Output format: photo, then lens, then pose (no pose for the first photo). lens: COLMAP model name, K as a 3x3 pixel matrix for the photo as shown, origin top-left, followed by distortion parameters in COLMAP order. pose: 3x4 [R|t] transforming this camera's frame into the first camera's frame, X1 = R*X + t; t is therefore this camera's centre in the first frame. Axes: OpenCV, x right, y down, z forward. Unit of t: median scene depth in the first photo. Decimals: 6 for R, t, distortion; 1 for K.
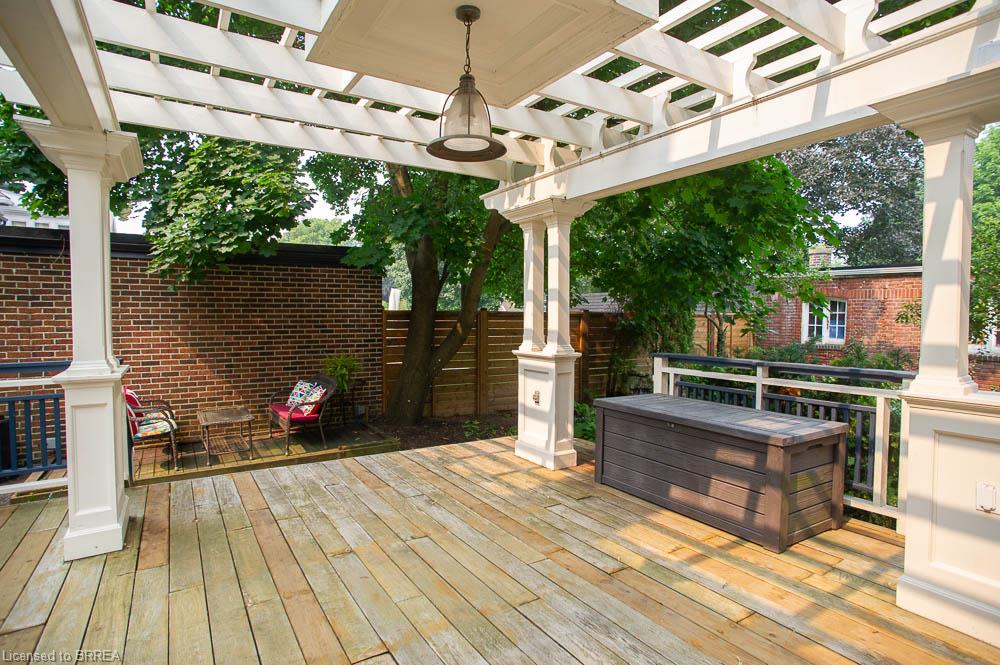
lens RADIAL K [[517.6, 0, 502.8], [0, 517.6, 330.0], [0, 0, 1]] dist [-0.091083, 0.052168]
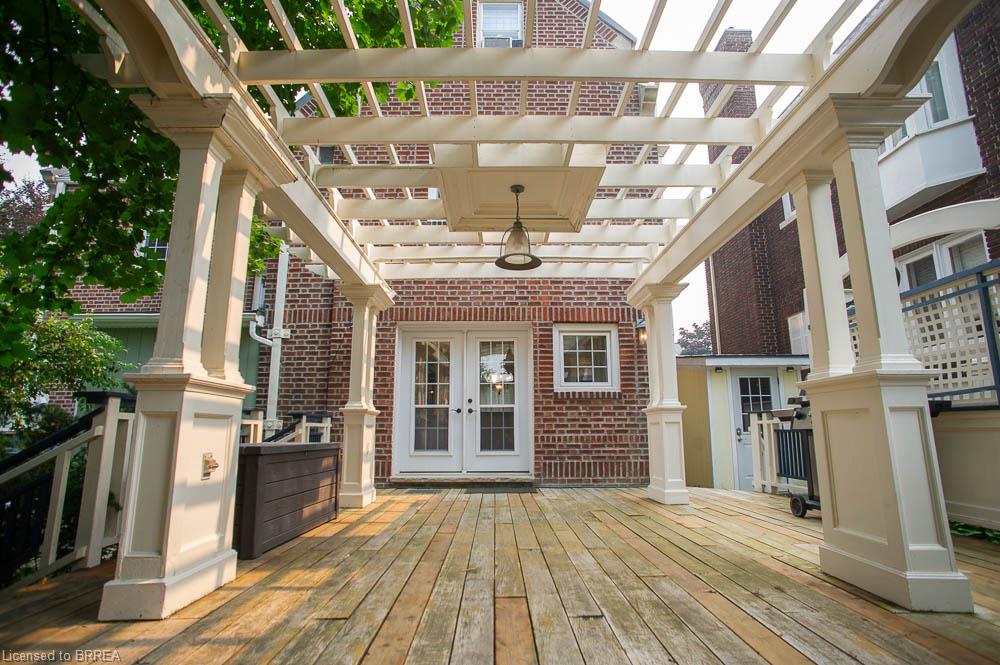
lens RADIAL K [[517.6, 0, 502.8], [0, 517.6, 330.0], [0, 0, 1]] dist [-0.091083, 0.052168]
pose [[-0.845631, 0.108707, 0.522582, -0.527940], [0.017040, 0.984041, -0.177125, 0.100774], [-0.533496, -0.140878, -0.833987, 1.426161]]
